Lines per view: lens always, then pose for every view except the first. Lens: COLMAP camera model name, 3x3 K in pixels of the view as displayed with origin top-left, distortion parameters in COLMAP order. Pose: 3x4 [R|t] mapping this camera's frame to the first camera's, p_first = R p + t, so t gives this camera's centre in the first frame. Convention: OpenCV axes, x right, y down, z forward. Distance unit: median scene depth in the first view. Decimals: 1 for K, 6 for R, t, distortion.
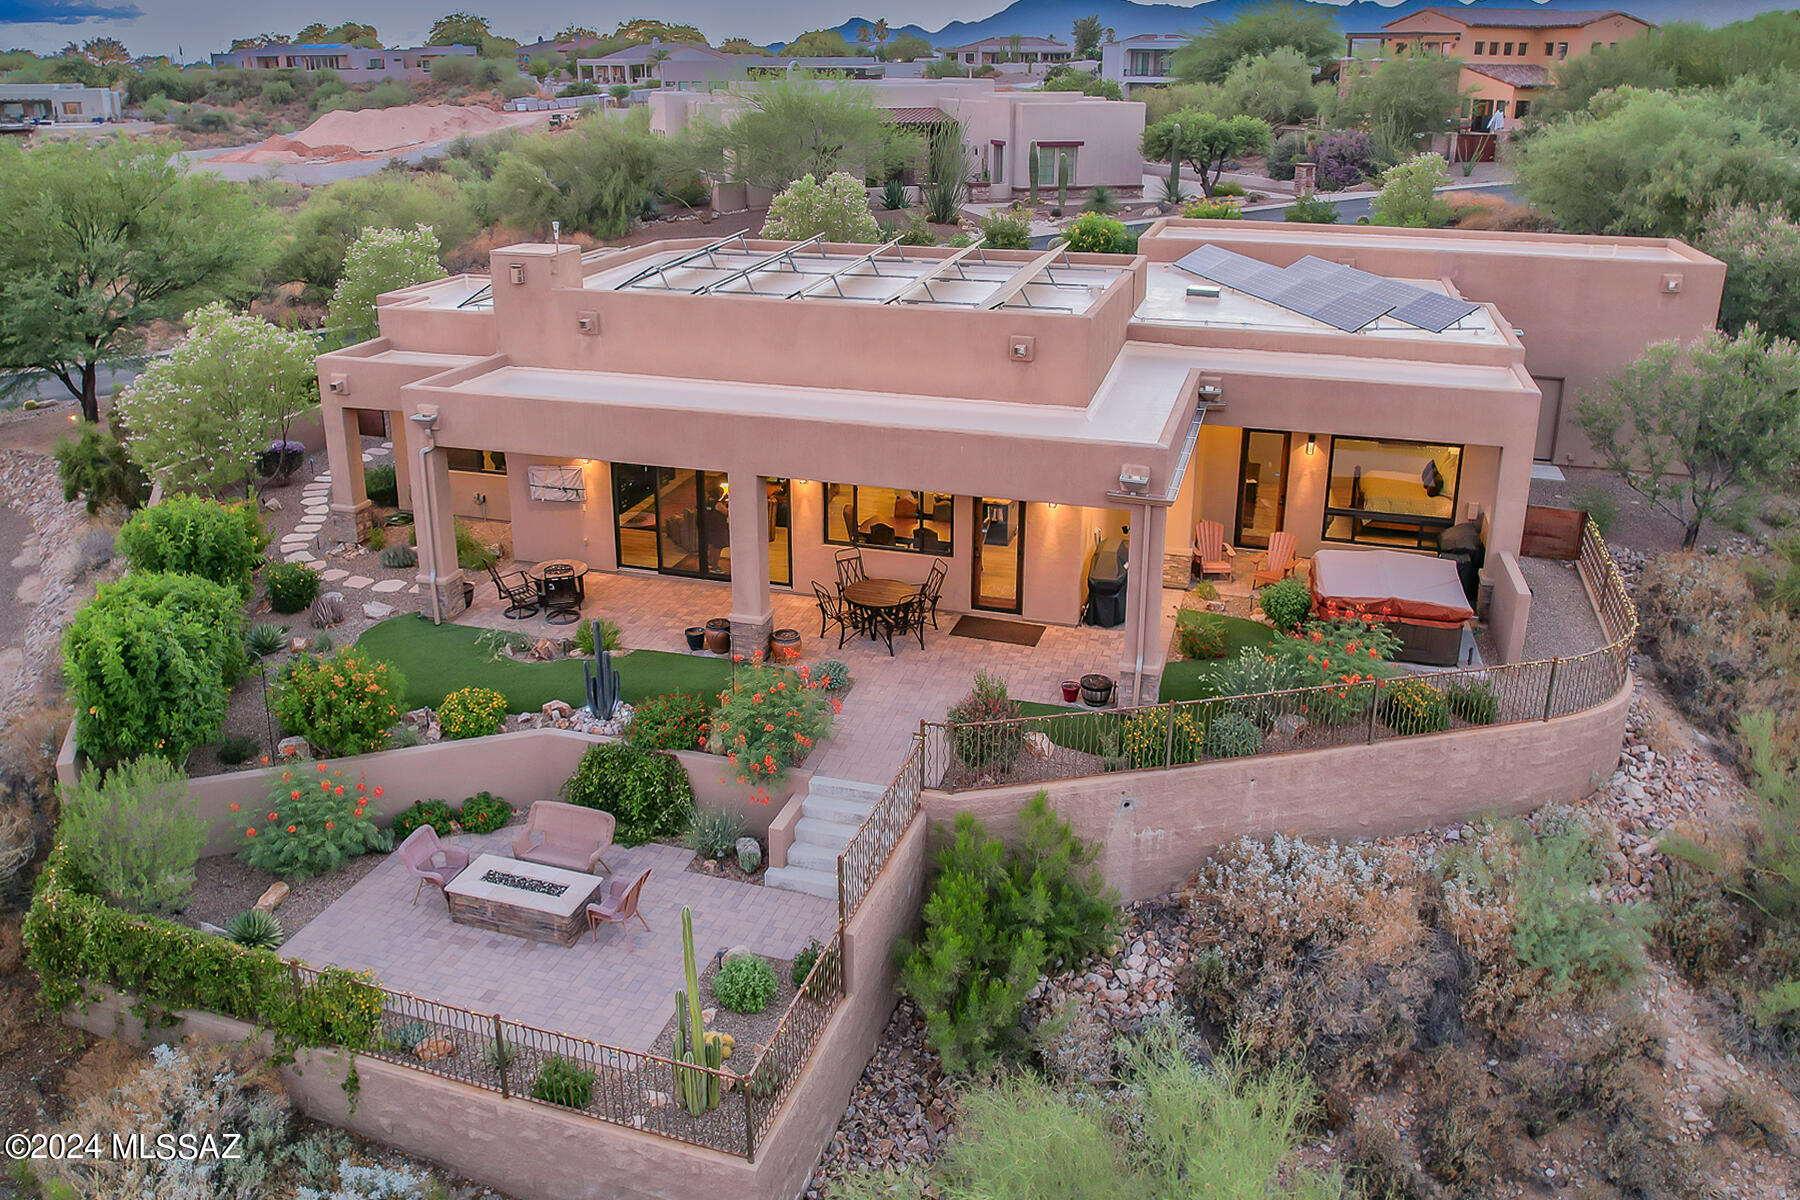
lens RADIAL K [[1415.9, 0, 900.0], [0, 1415.9, 600.0], [0, 0, 1]] dist [-0.094088, 0.123183]
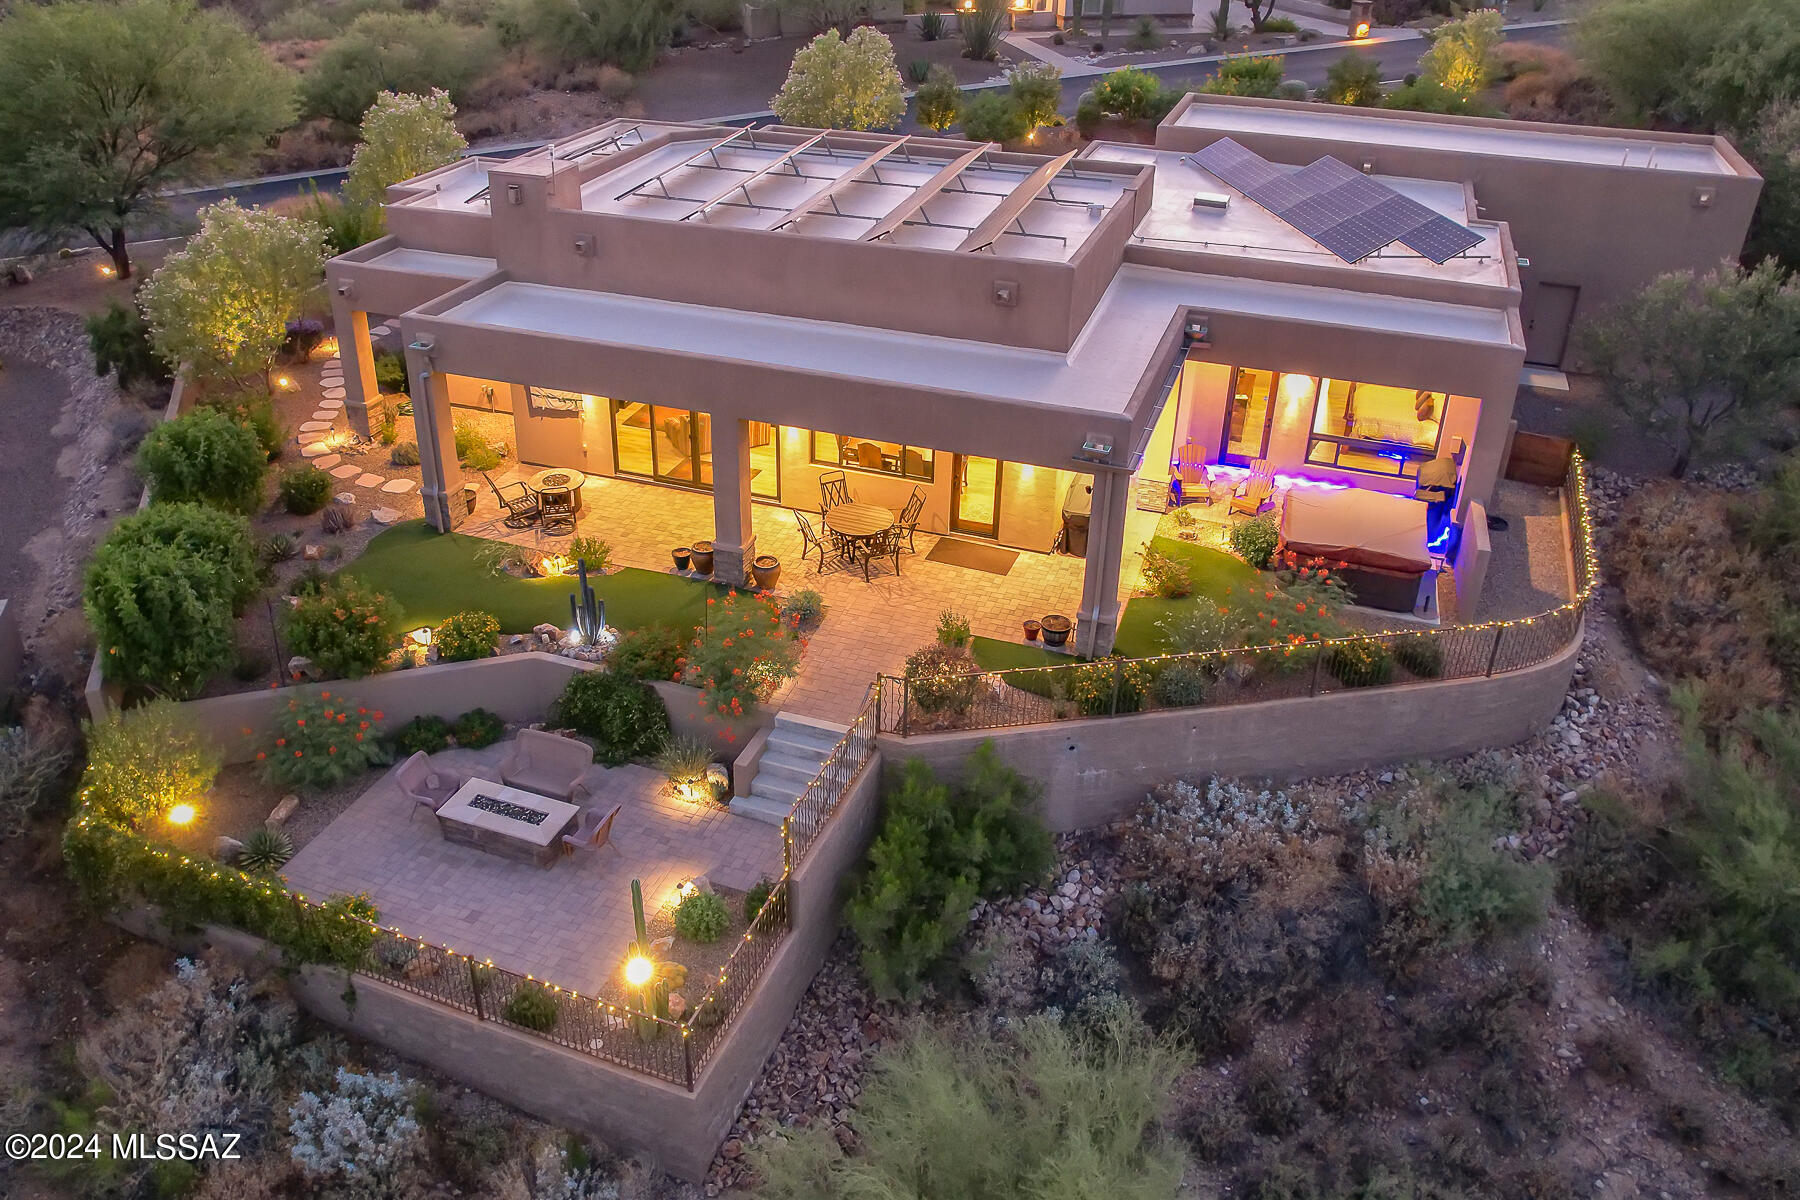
lens RADIAL K [[1389.3, 0, 900.0], [0, 1389.3, 600.0], [0, 0, 1]] dist [-0.079071, 0.094298]
pose [[0.998199, 0.050685, -0.032094, 0.059195], [-0.044302, 0.983515, 0.175317, -0.146278], [0.040451, -0.173580, 0.983989, -0.023748]]
